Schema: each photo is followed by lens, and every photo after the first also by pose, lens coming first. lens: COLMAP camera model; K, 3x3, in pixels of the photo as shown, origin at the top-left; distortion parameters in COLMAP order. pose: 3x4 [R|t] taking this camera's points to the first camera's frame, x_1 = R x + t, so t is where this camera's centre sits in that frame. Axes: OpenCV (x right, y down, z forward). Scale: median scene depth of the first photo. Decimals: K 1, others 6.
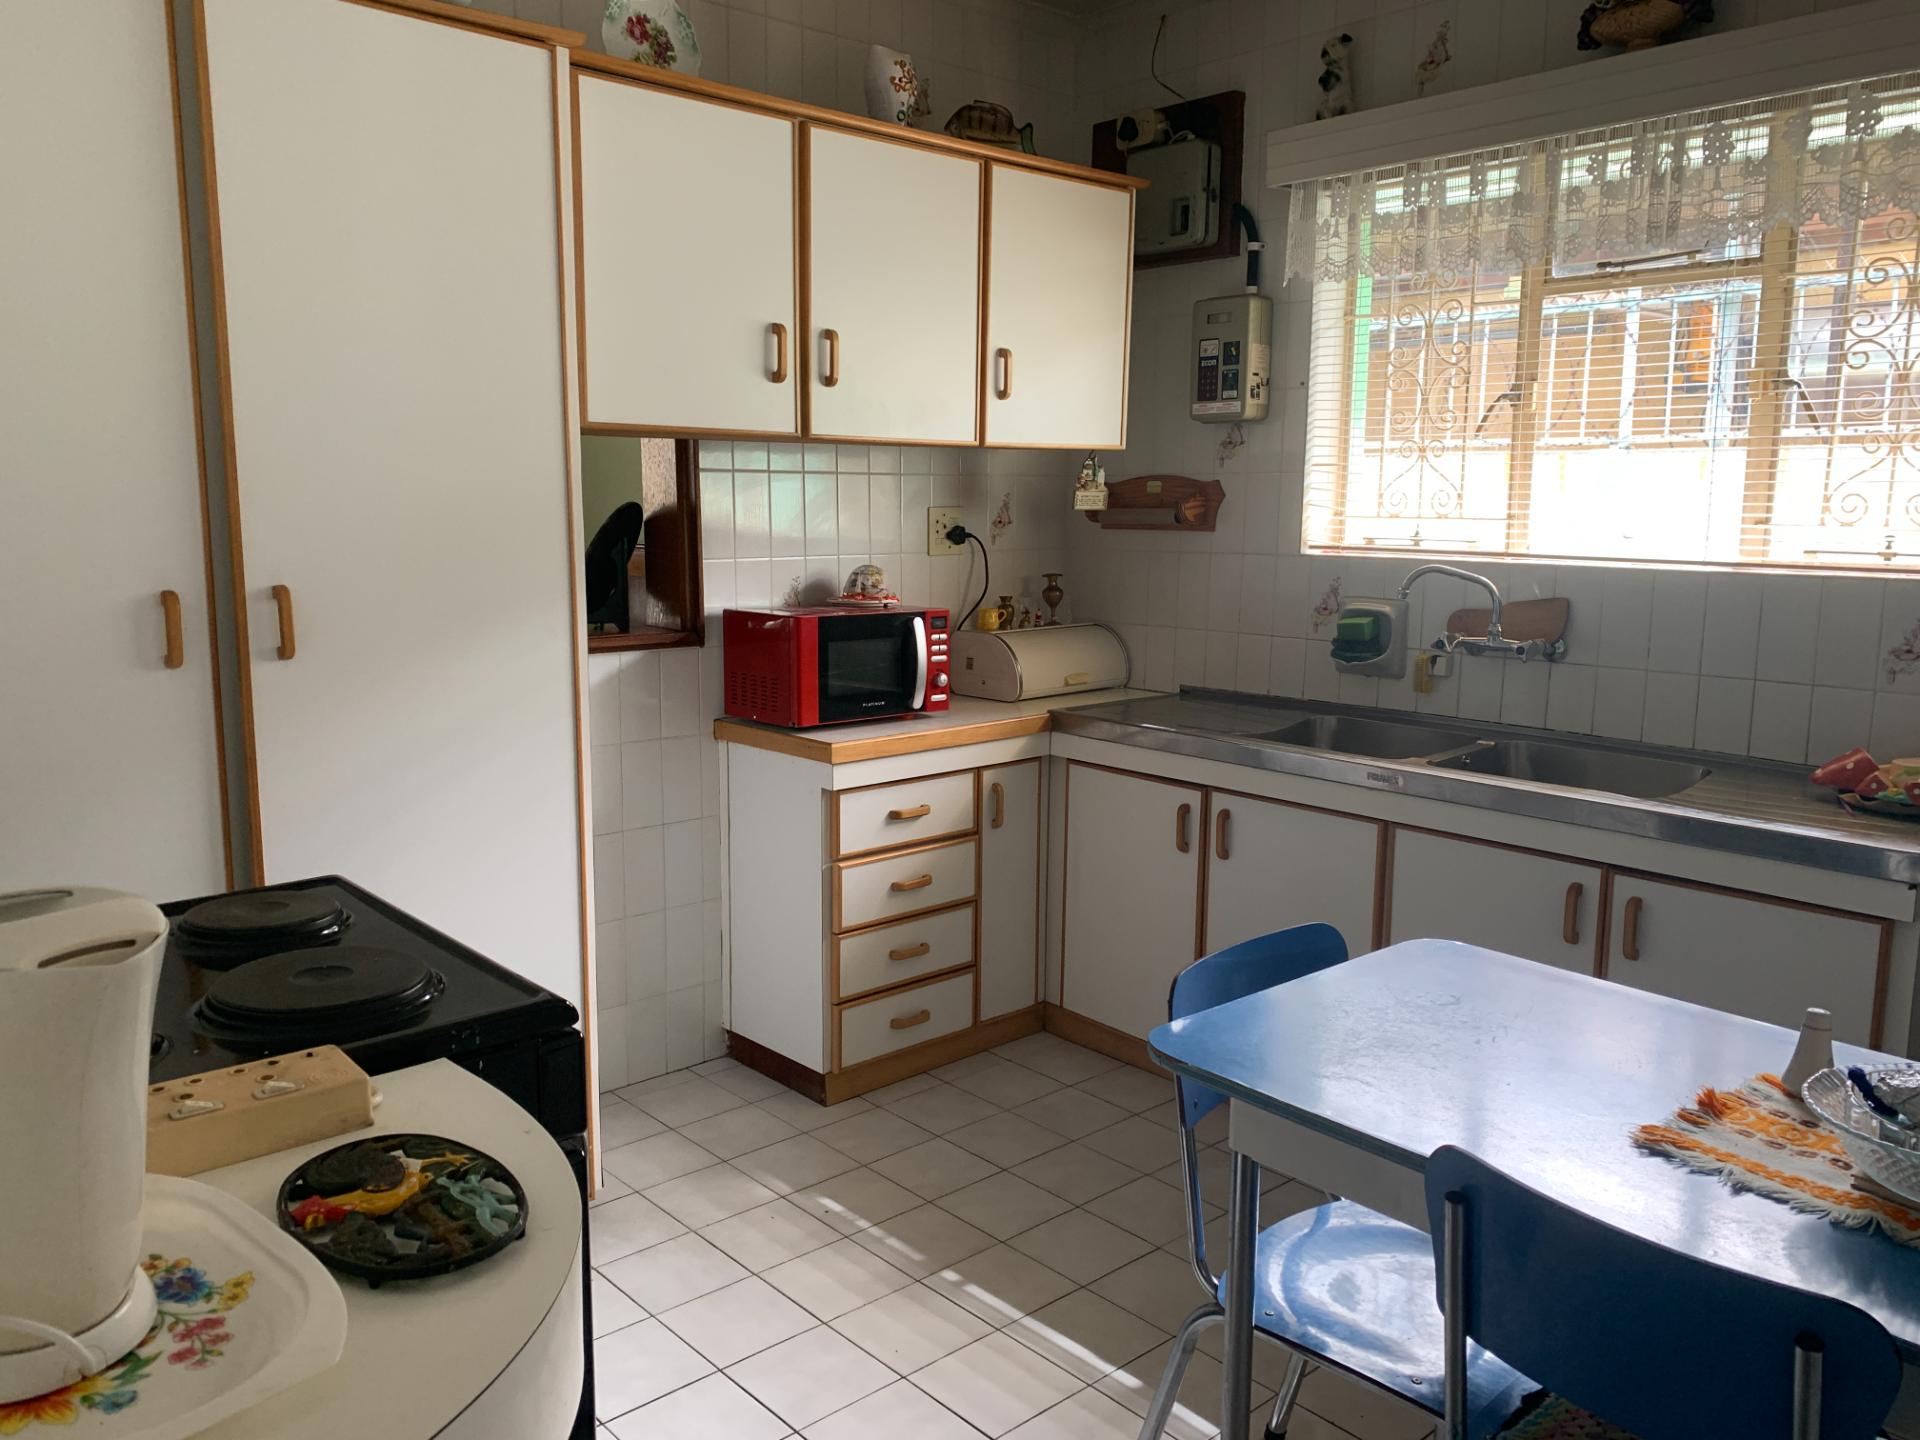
lens RADIAL K [[1468.0, 0, 945.1], [0, 1468.0, 735.6], [0, 0, 1]] dist [0.041447, -0.047126]
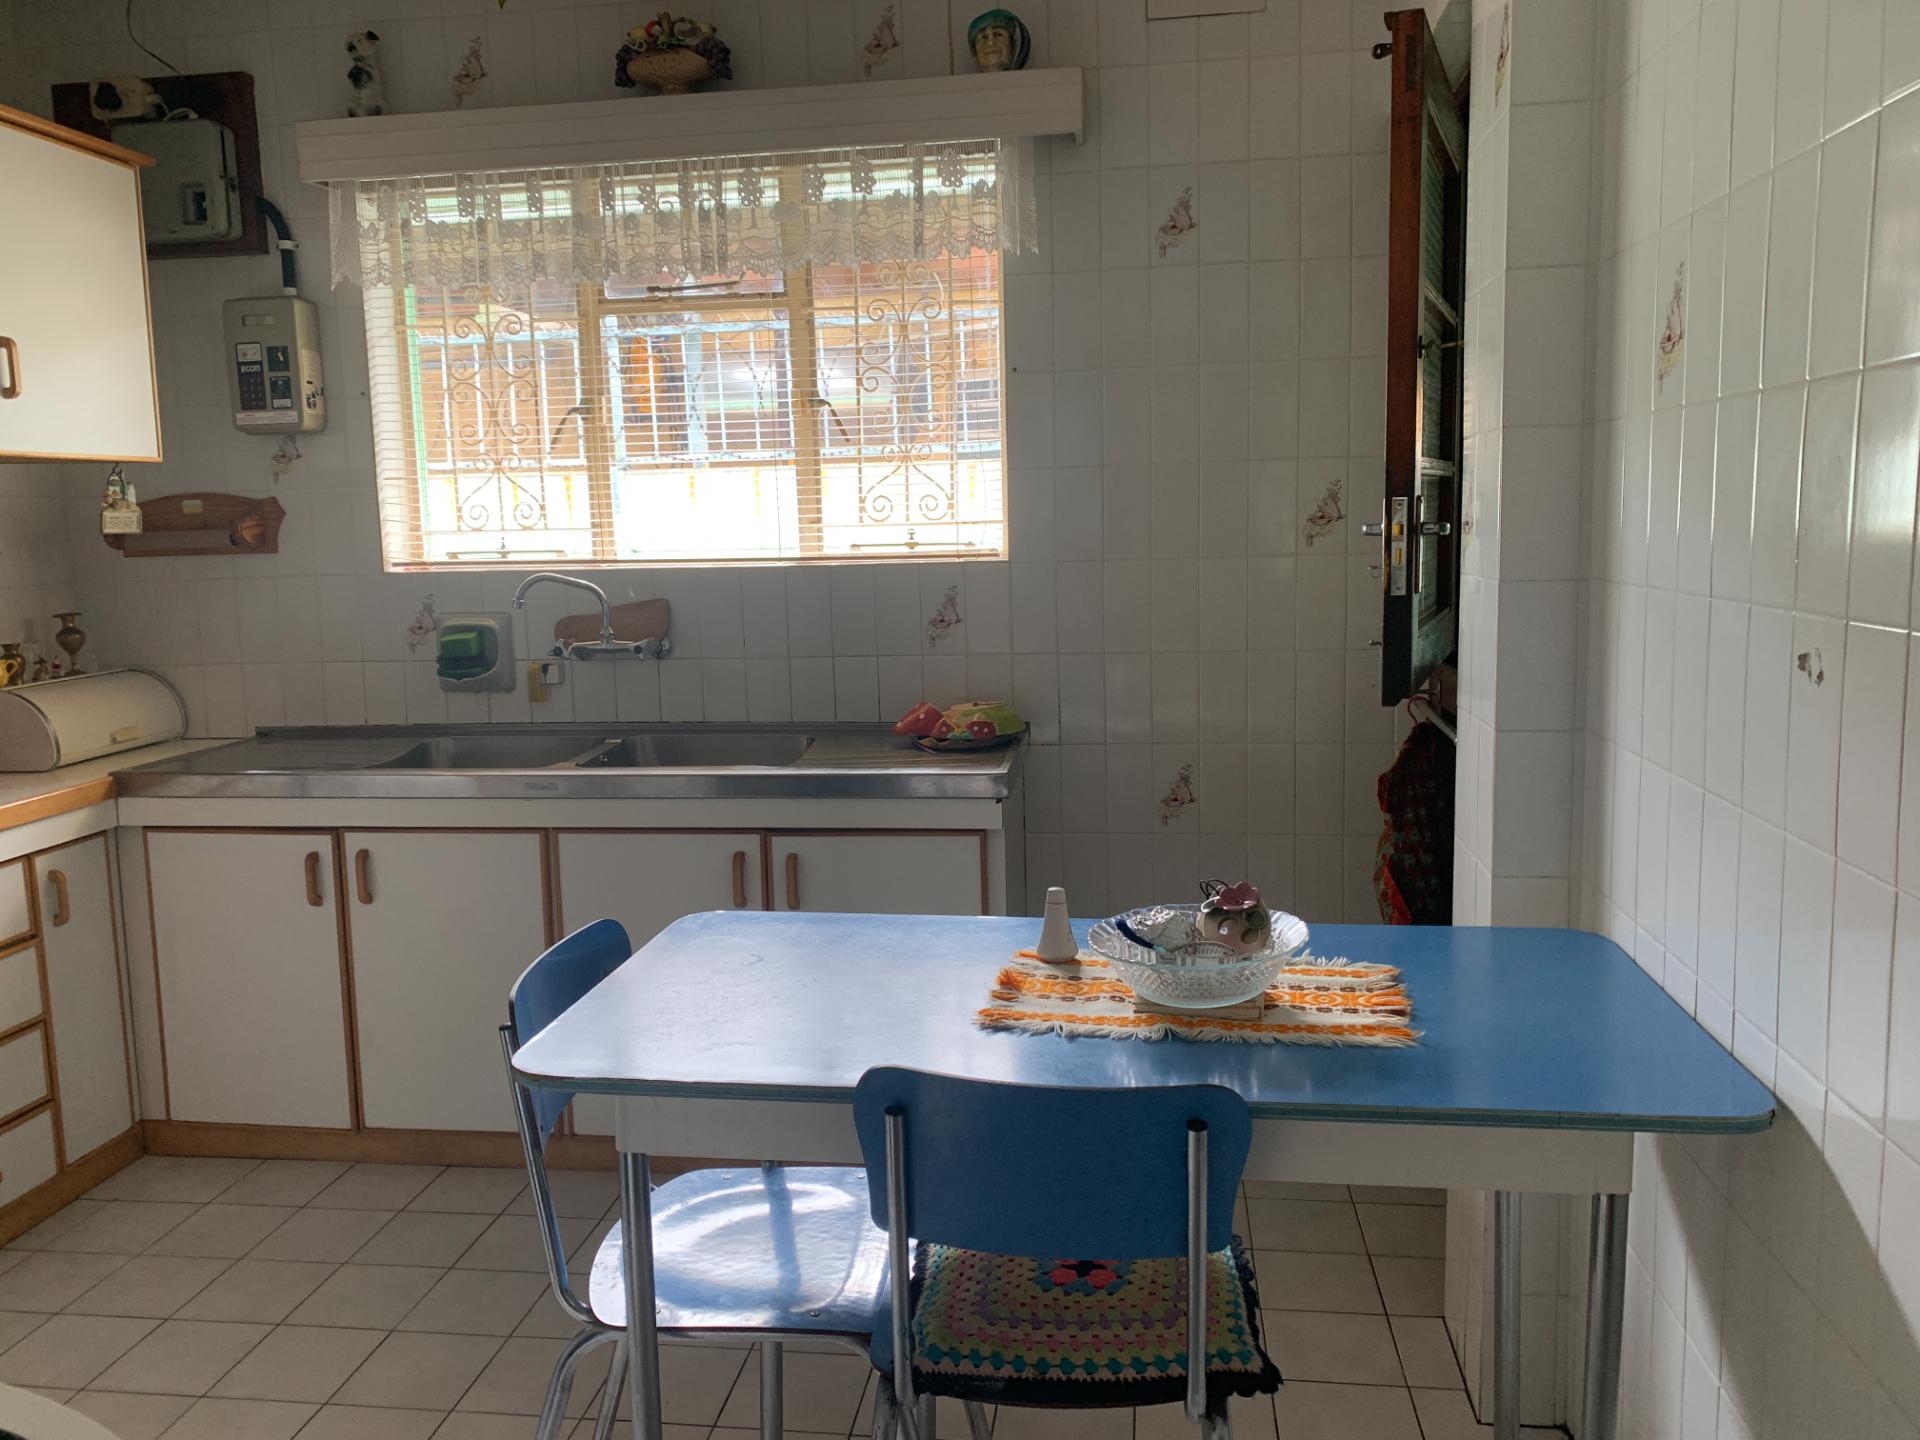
lens RADIAL K [[1468.0, 0, 961.8], [0, 1468.0, 724.5], [0, 0, 1]] dist [0.041447, -0.047126]
pose [[0.758625, -0.117828, 0.640784, -0.106995], [0.138326, 0.990217, 0.018318, 0.008038], [-0.636674, 0.074741, 0.767502, 0.047667]]
